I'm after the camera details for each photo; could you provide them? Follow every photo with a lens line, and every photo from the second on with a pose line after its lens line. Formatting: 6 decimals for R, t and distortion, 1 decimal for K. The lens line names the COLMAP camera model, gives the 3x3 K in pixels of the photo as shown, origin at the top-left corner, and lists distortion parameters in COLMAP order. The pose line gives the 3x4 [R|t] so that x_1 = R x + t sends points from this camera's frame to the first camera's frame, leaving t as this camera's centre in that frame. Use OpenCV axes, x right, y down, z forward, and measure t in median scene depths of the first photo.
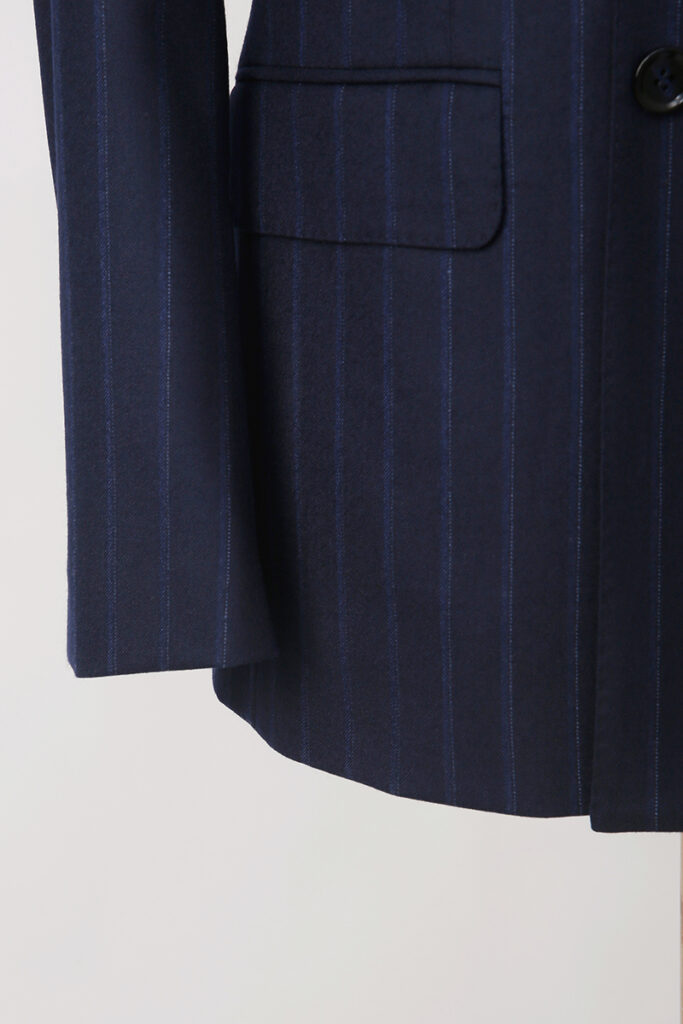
lens RADIAL K [[1804.7, 0, 341.5], [0, 1804.7, 512.0], [0, 0, 1]] dist [0.112061, 0.137052]
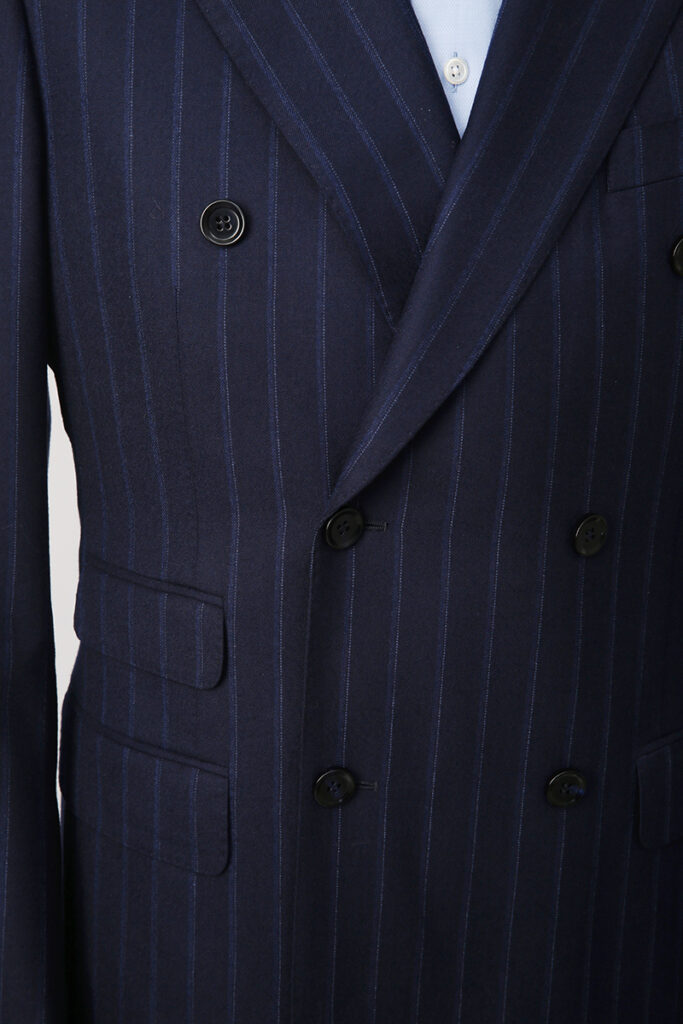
lens RADIAL K [[1804.7, 0, 341.5], [0, 1804.7, 512.0], [0, 0, 1]] dist [0.112061, 0.137052]
pose [[0.999018, 0.033072, 0.029486, 0.128203], [-0.035671, 0.995075, 0.092489, -0.587892], [-0.026282, -0.093450, 0.995277, -0.458199]]
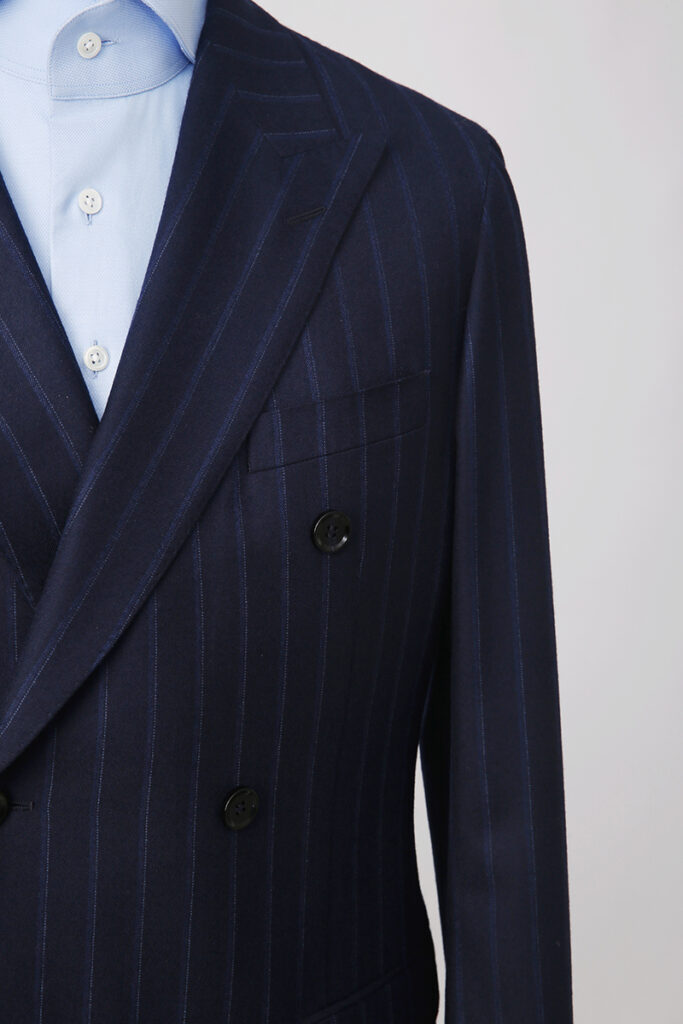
lens RADIAL K [[1804.7, 0, 341.5], [0, 1804.7, 512.0], [0, 0, 1]] dist [0.112061, 0.137052]
pose [[0.992769, 0.028684, 0.116566, 0.279054], [-0.027880, 0.999575, -0.008522, -0.672935], [-0.116761, 0.005211, 0.993146, -0.480101]]
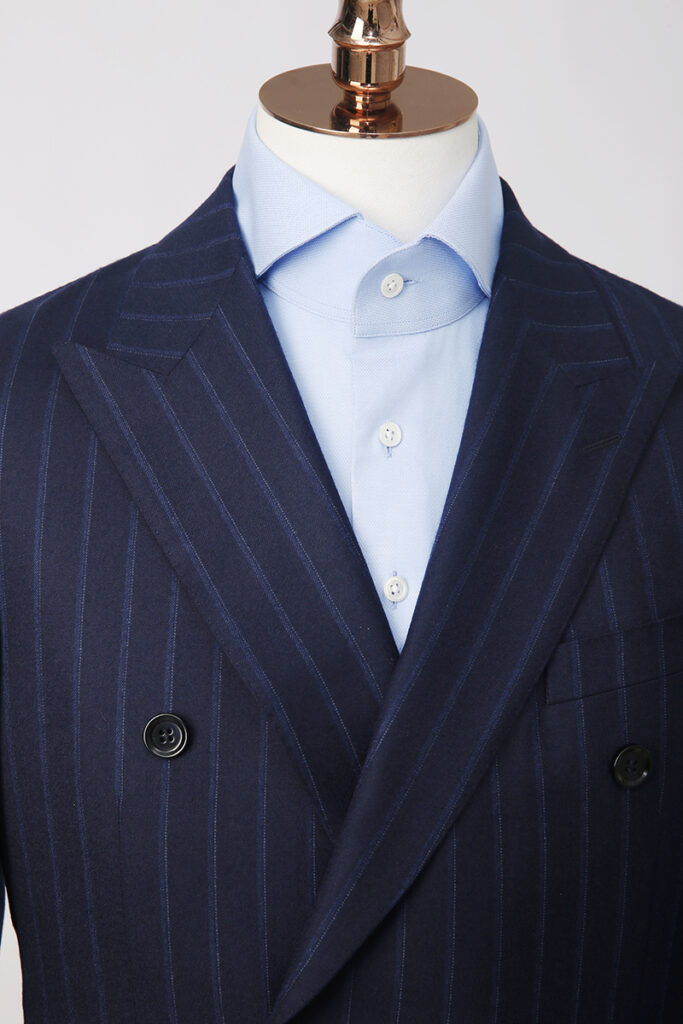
lens RADIAL K [[1804.7, 0, 341.5], [0, 1804.7, 512.0], [0, 0, 1]] dist [0.112061, 0.137052]
pose [[0.999205, 0.039855, -0.000985, 0.204017], [-0.039764, 0.994538, -0.096504, -0.723033], [-0.002867, 0.096466, 0.995332, -0.472966]]
